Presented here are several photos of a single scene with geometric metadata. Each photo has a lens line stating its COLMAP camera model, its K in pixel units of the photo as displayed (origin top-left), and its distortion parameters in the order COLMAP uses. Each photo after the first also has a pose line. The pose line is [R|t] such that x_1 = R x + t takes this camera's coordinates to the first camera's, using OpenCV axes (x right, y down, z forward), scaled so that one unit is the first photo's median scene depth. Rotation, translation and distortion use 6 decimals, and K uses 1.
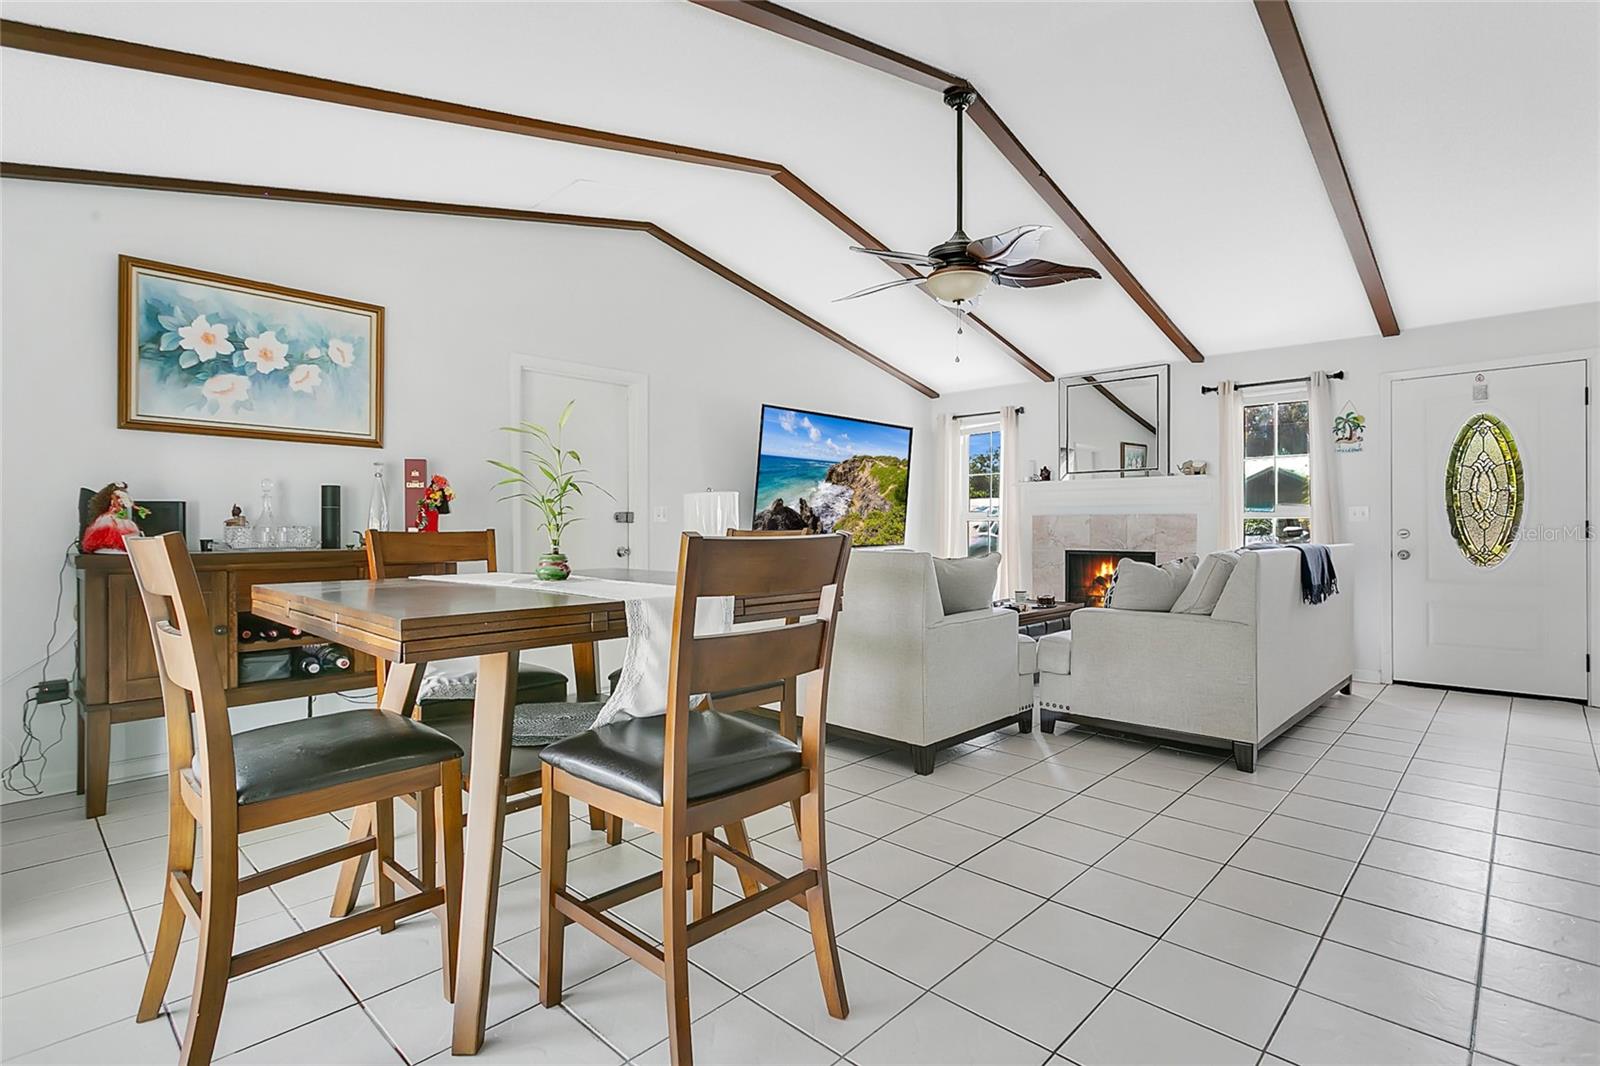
lens RADIAL K [[771.9, 0, 790.7], [0, 771.9, 526.8], [0, 0, 1]] dist [0.002609, 0.000336]
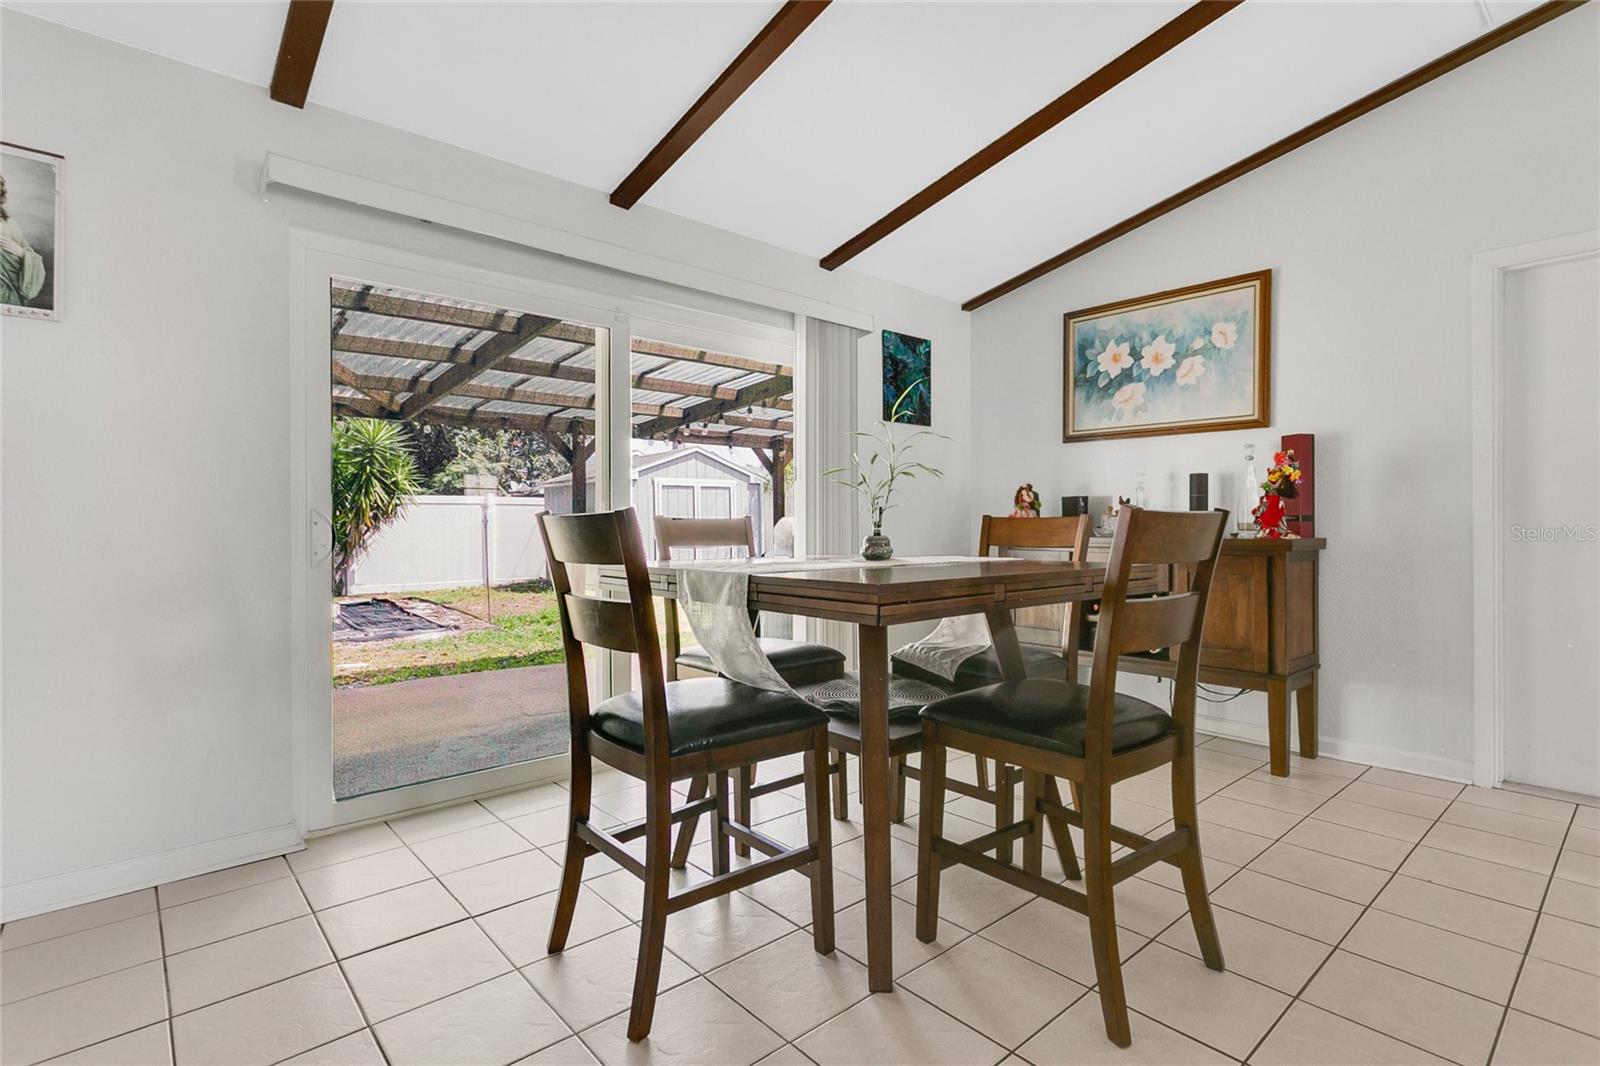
lens RADIAL K [[771.9, 0, 790.7], [0, 771.9, 526.8], [0, 0, 1]] dist [0.002609, 0.000336]
pose [[-0.087104, 0.003572, -0.996193, 0.464658], [0.001285, 0.999993, 0.003473, 0.011570], [0.996198, -0.000977, -0.087108, 0.586936]]
